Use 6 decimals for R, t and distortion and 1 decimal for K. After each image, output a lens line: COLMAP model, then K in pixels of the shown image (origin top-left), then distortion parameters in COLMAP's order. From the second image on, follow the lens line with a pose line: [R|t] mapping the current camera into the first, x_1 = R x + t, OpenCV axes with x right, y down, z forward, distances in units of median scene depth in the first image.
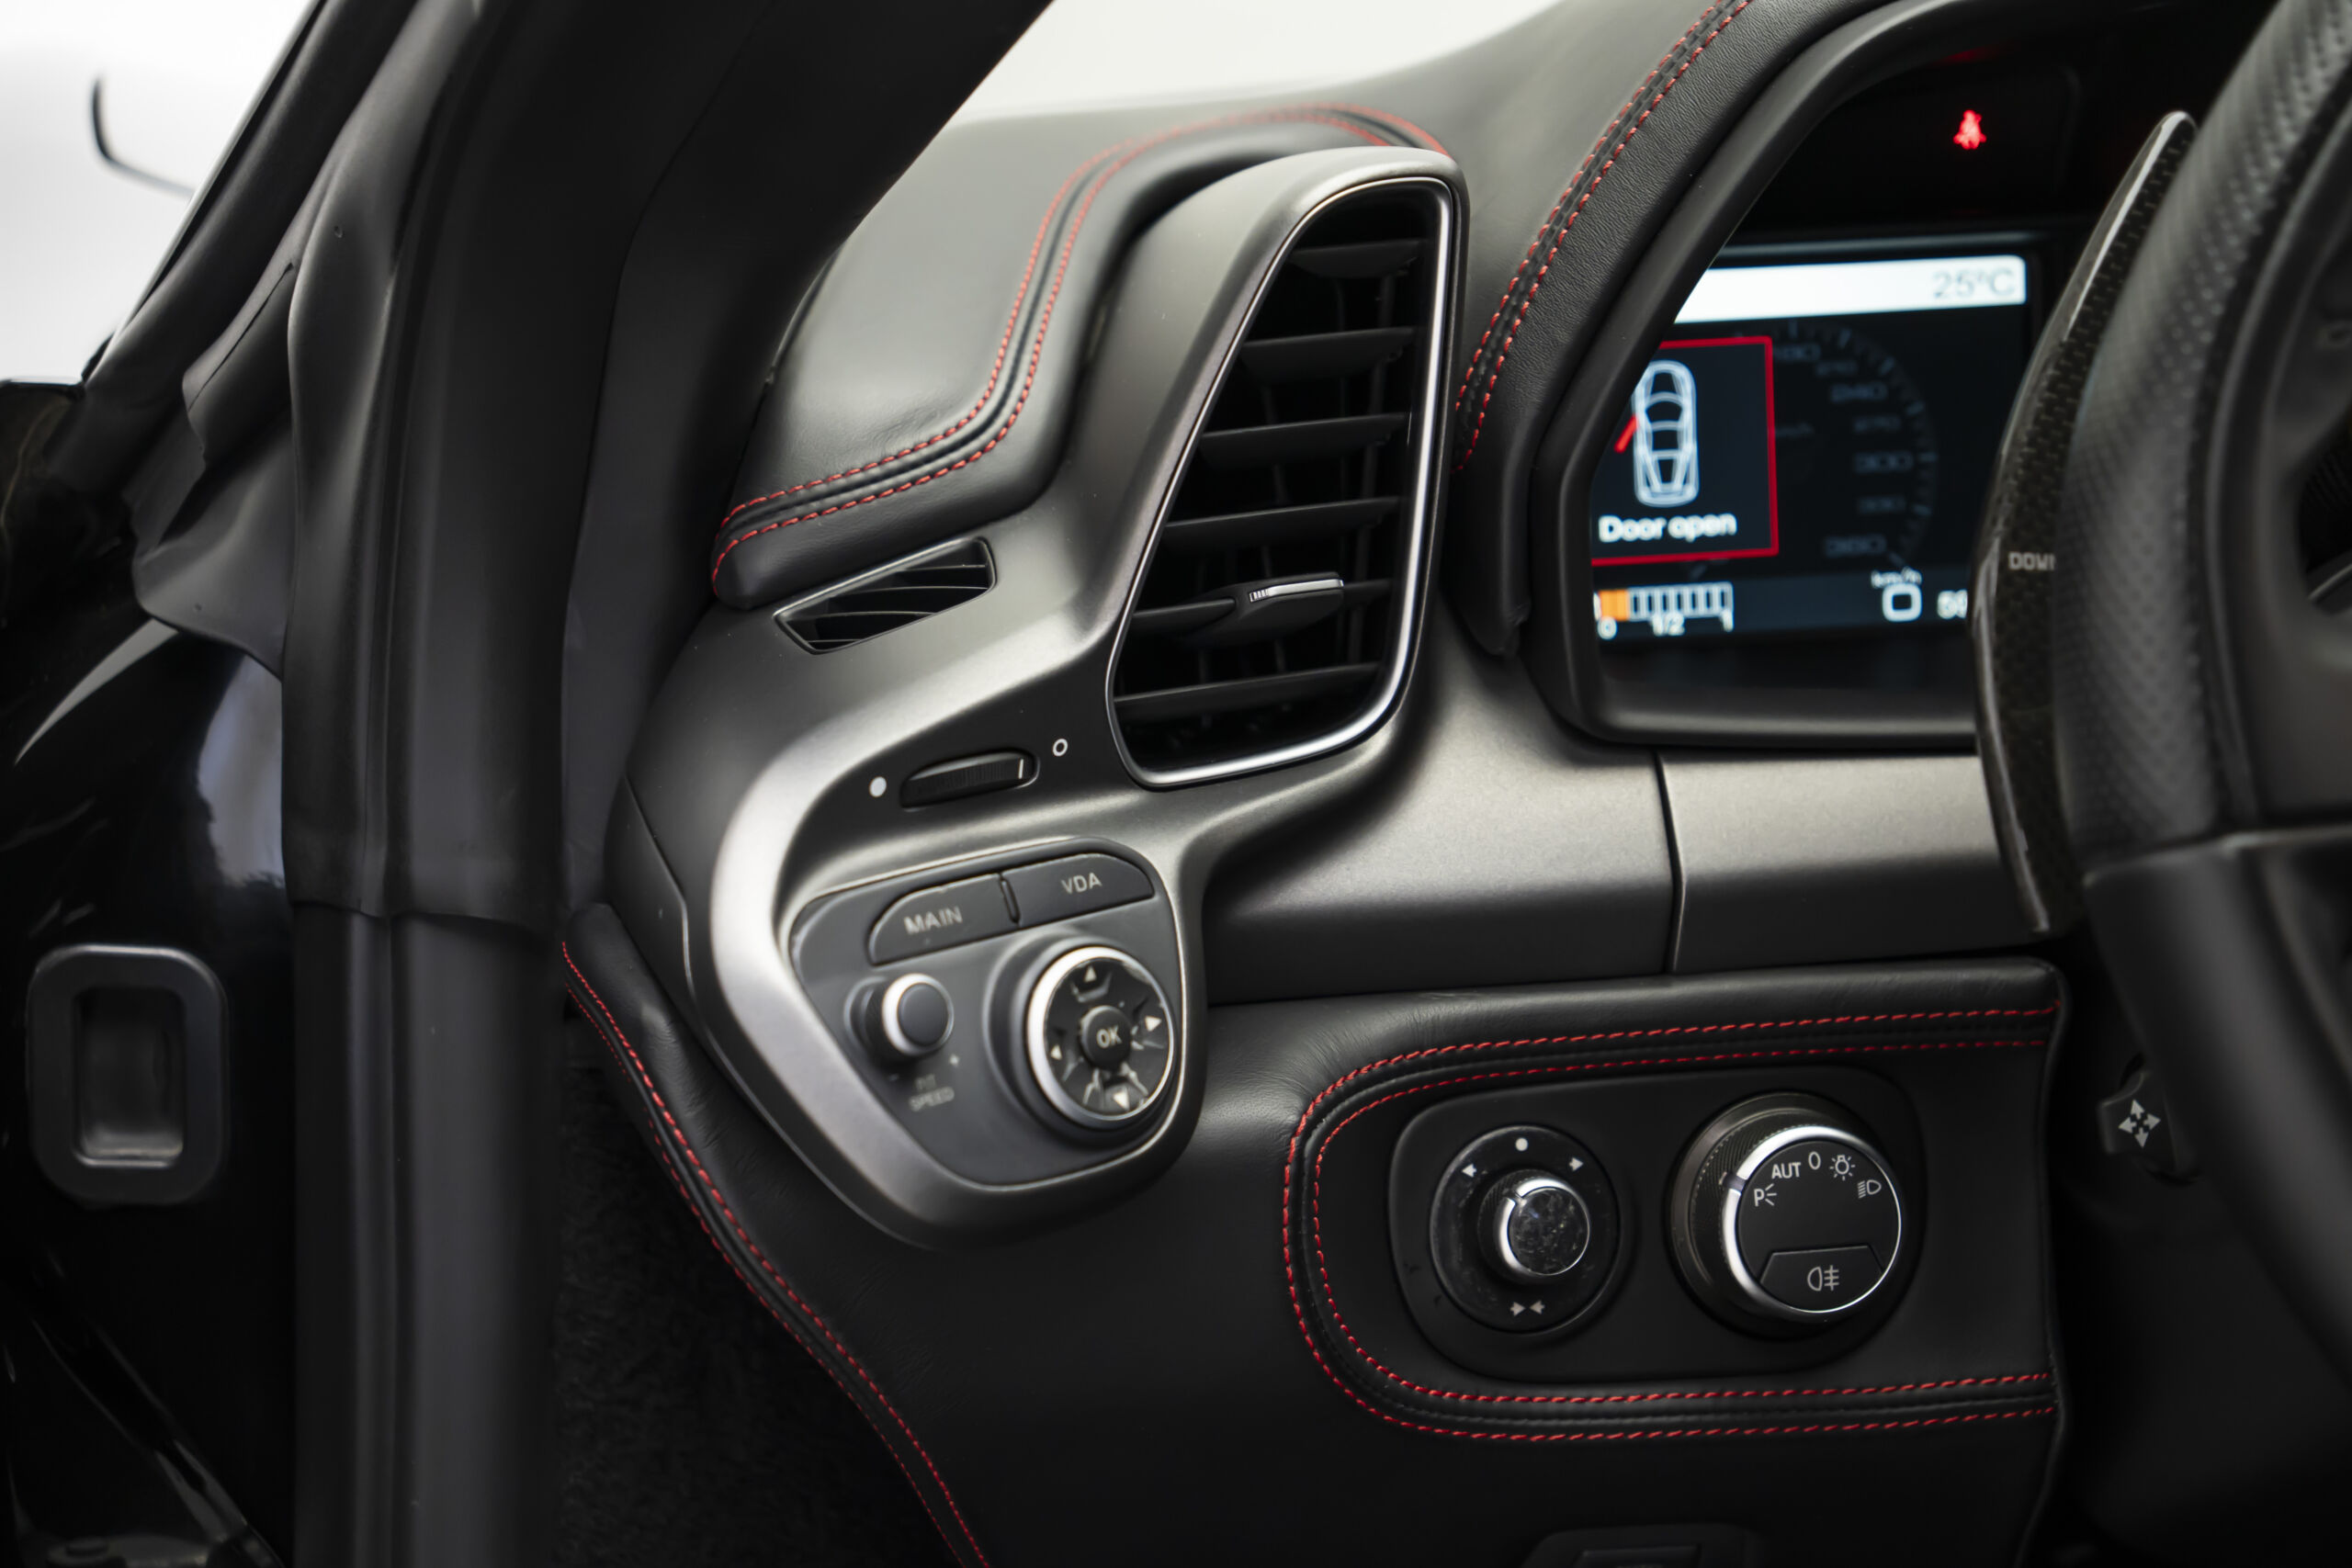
lens RADIAL K [[4778.8, 0, 1159.6], [0, 4778.8, 777.1], [0, 0, 1]] dist [0.493420, 0.000000]
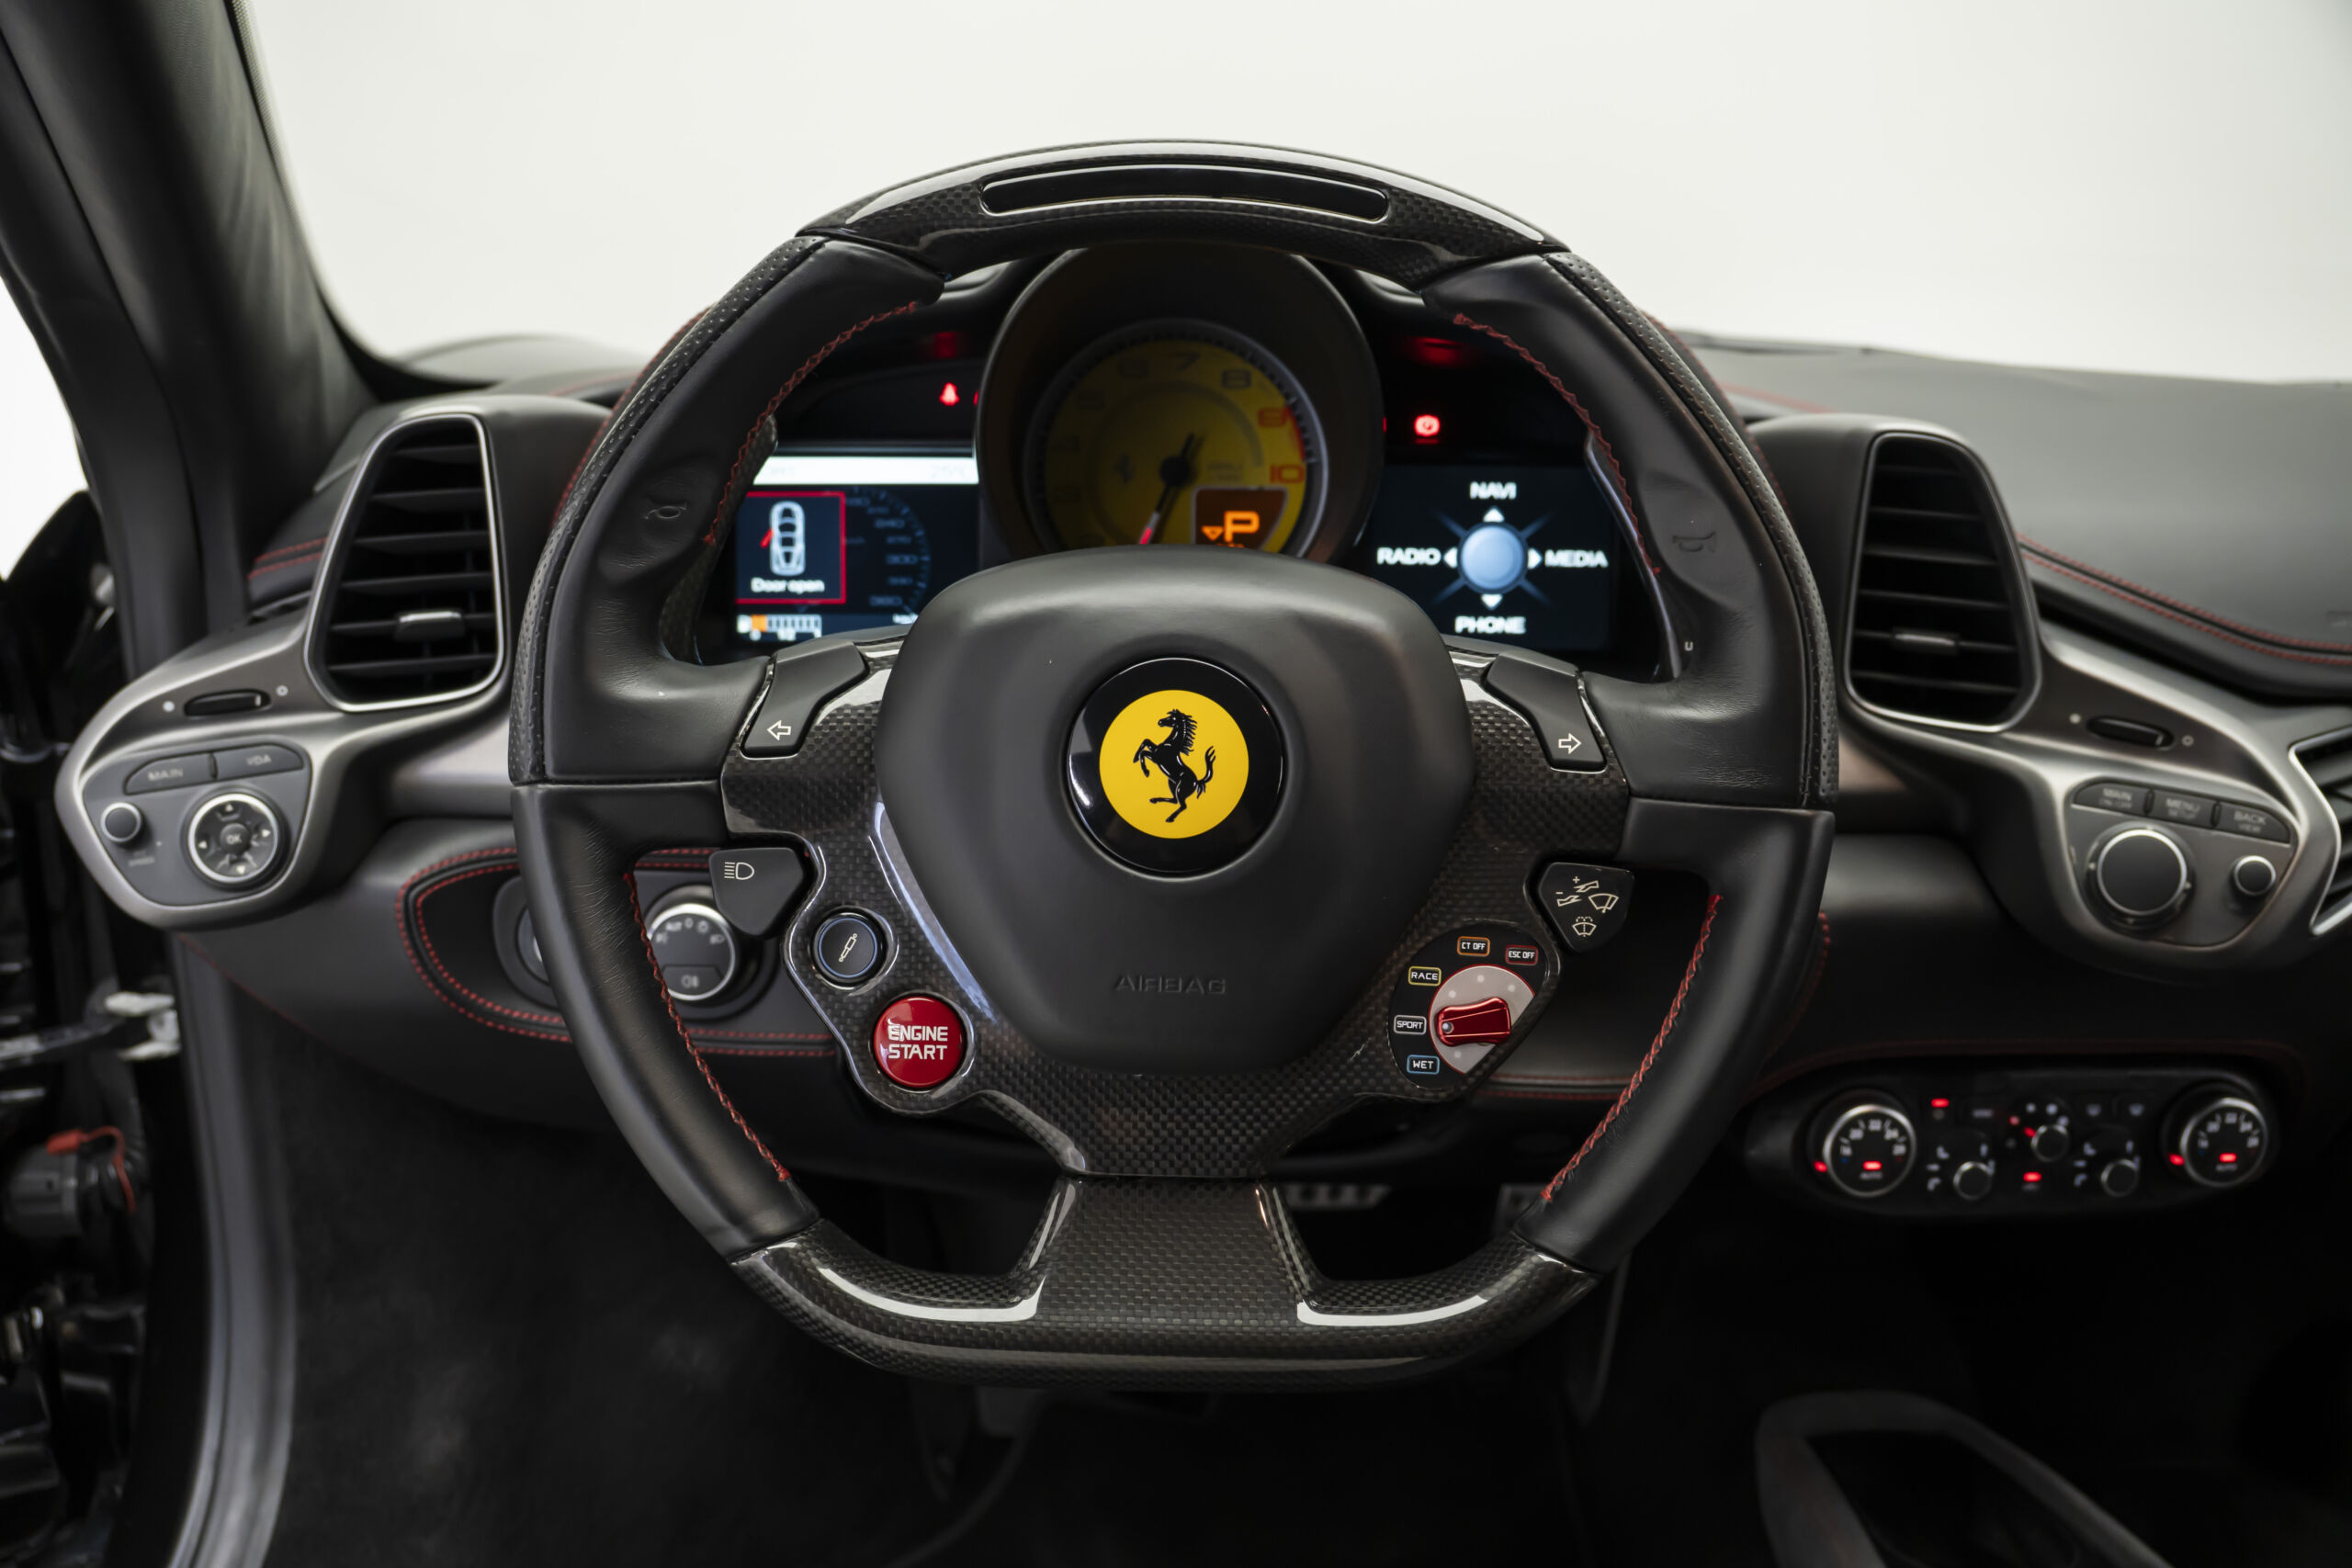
lens RADIAL K [[1875.2, 0, 1182.4], [0, 1875.2, 777.7], [0, 0, 1]] dist [-0.148530, 0.001476]
pose [[0.967287, 0.091745, -0.236514, 0.498308], [-0.069485, 0.992476, 0.100813, -0.068480], [0.243983, -0.081081, 0.966384, 0.324465]]
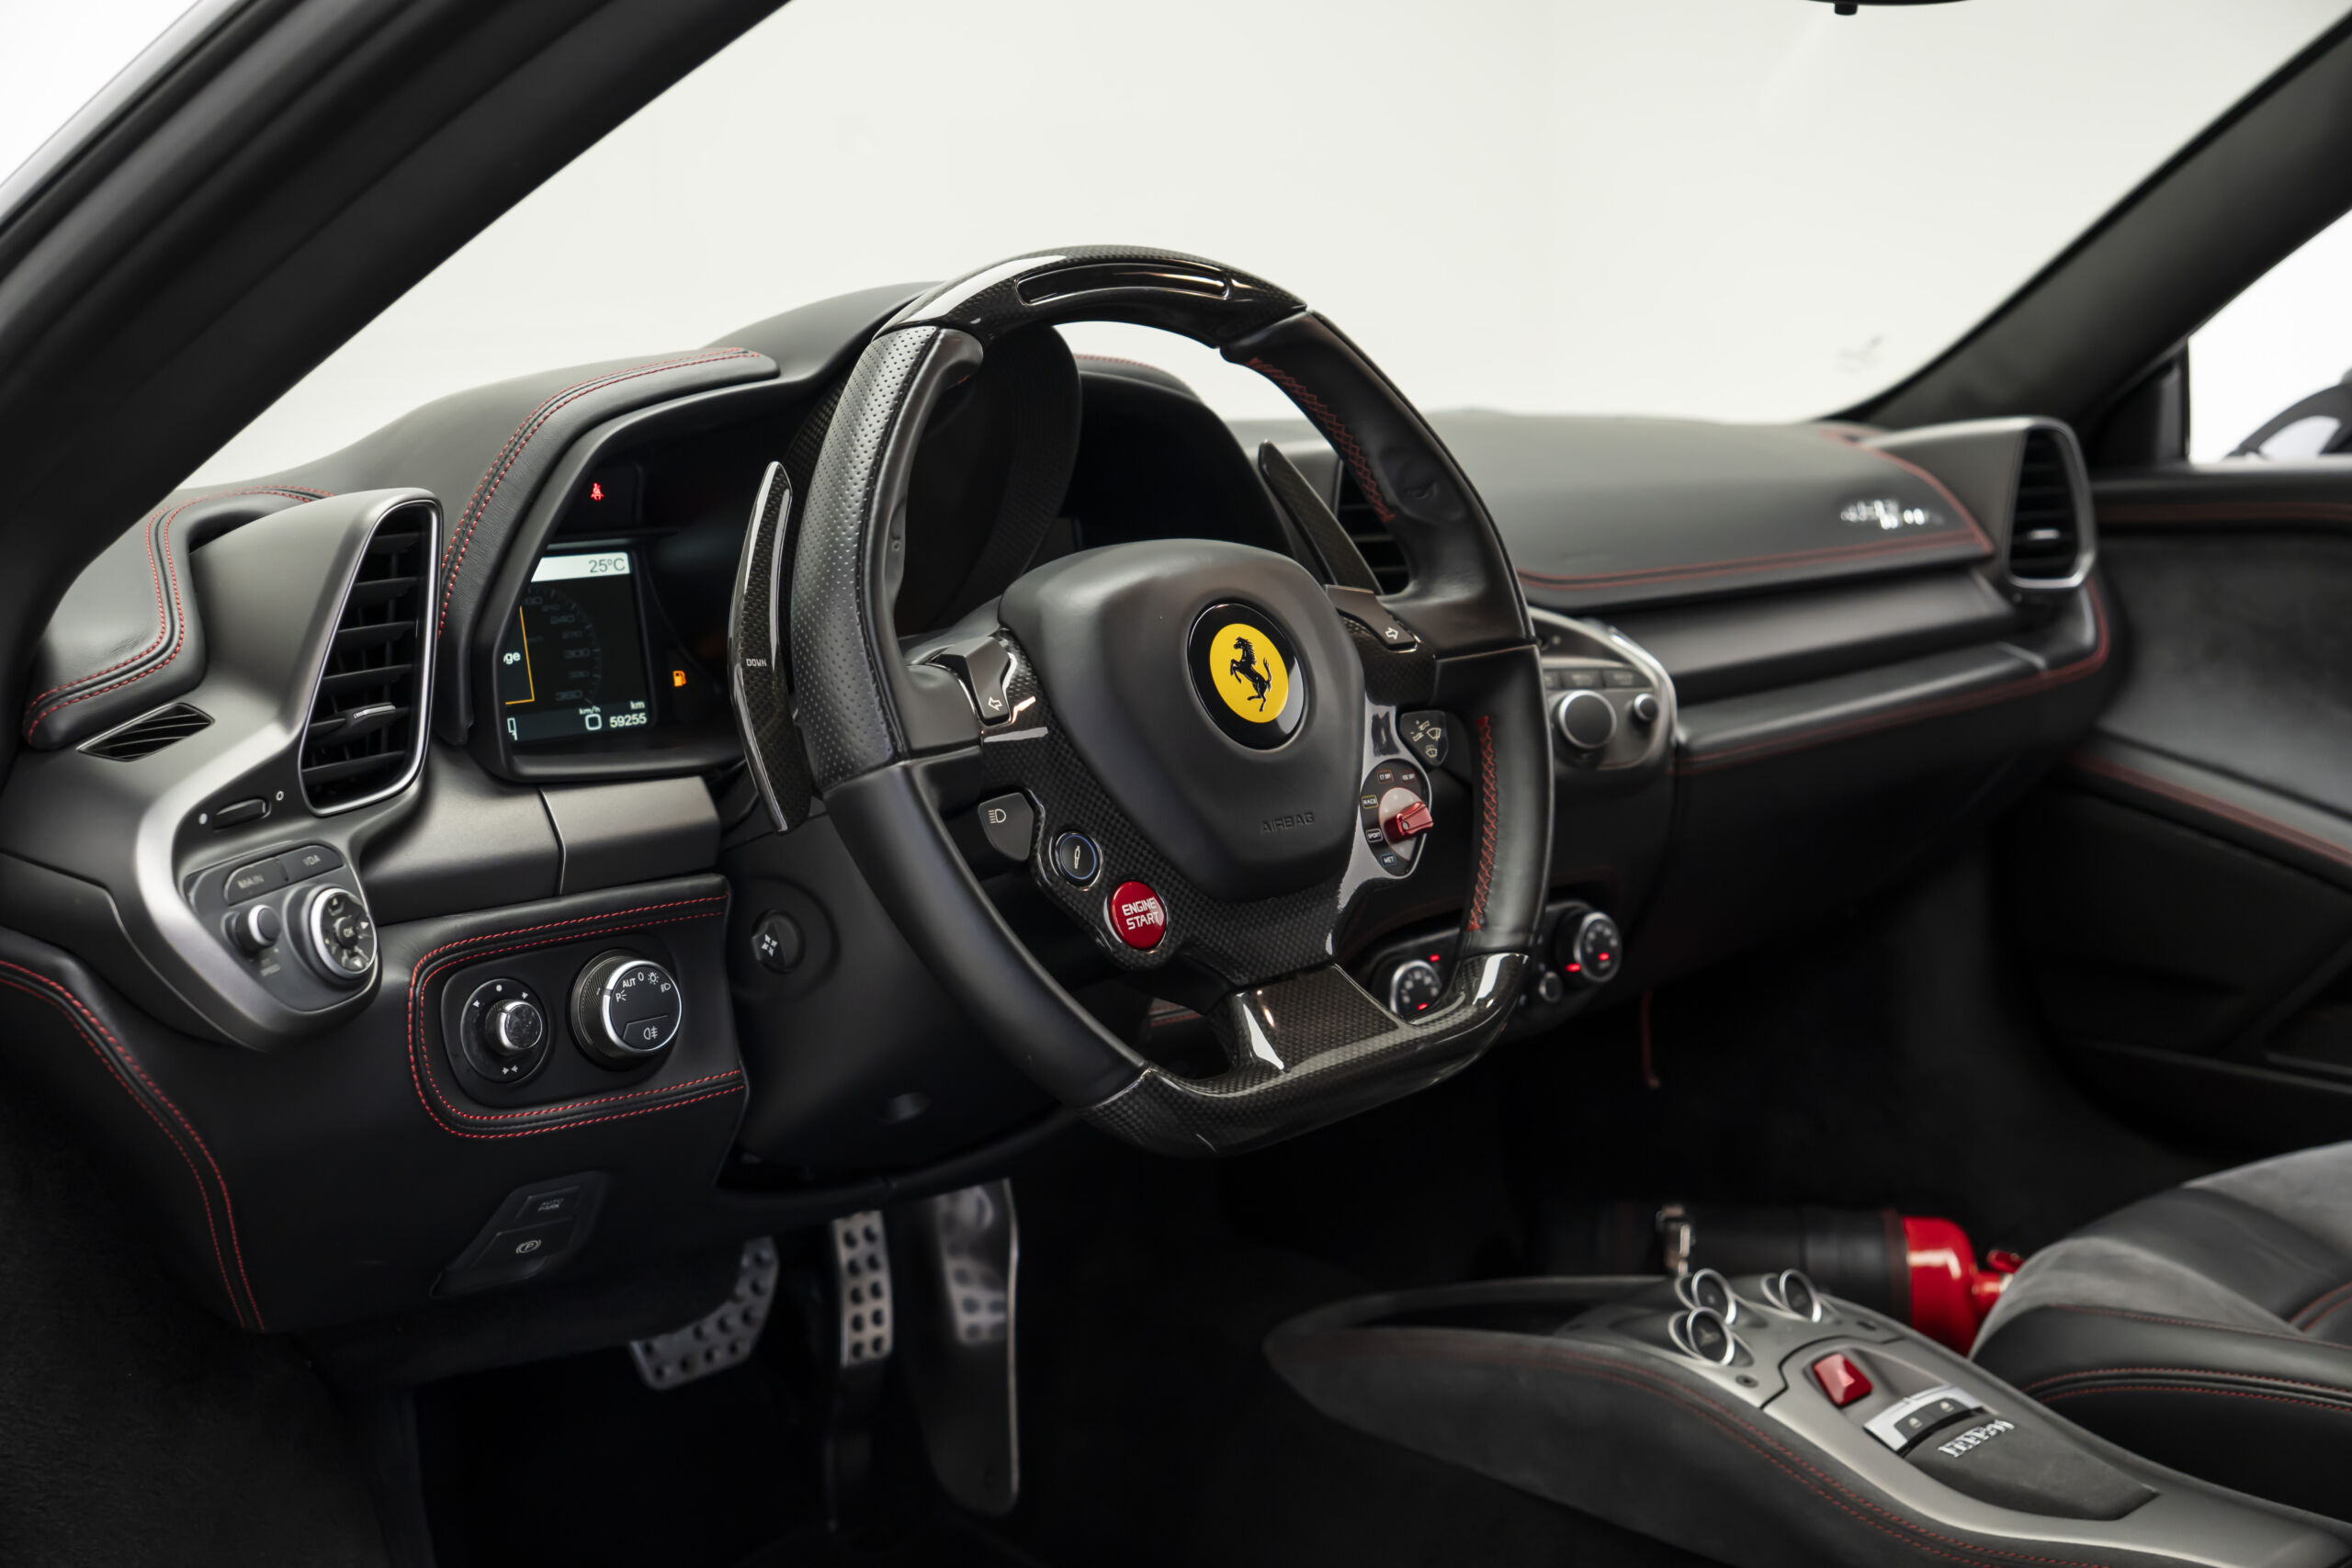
lens RADIAL K [[2923.8, 0, 1161.4], [0, 2923.8, 778.4], [0, 0, 1]] dist [0.105906, 0.000000]
pose [[0.858151, -0.084968, 0.506317, -0.295098], [0.121194, 0.991864, -0.038960, 0.070766], [-0.498887, 0.094796, 0.861467, -0.185774]]
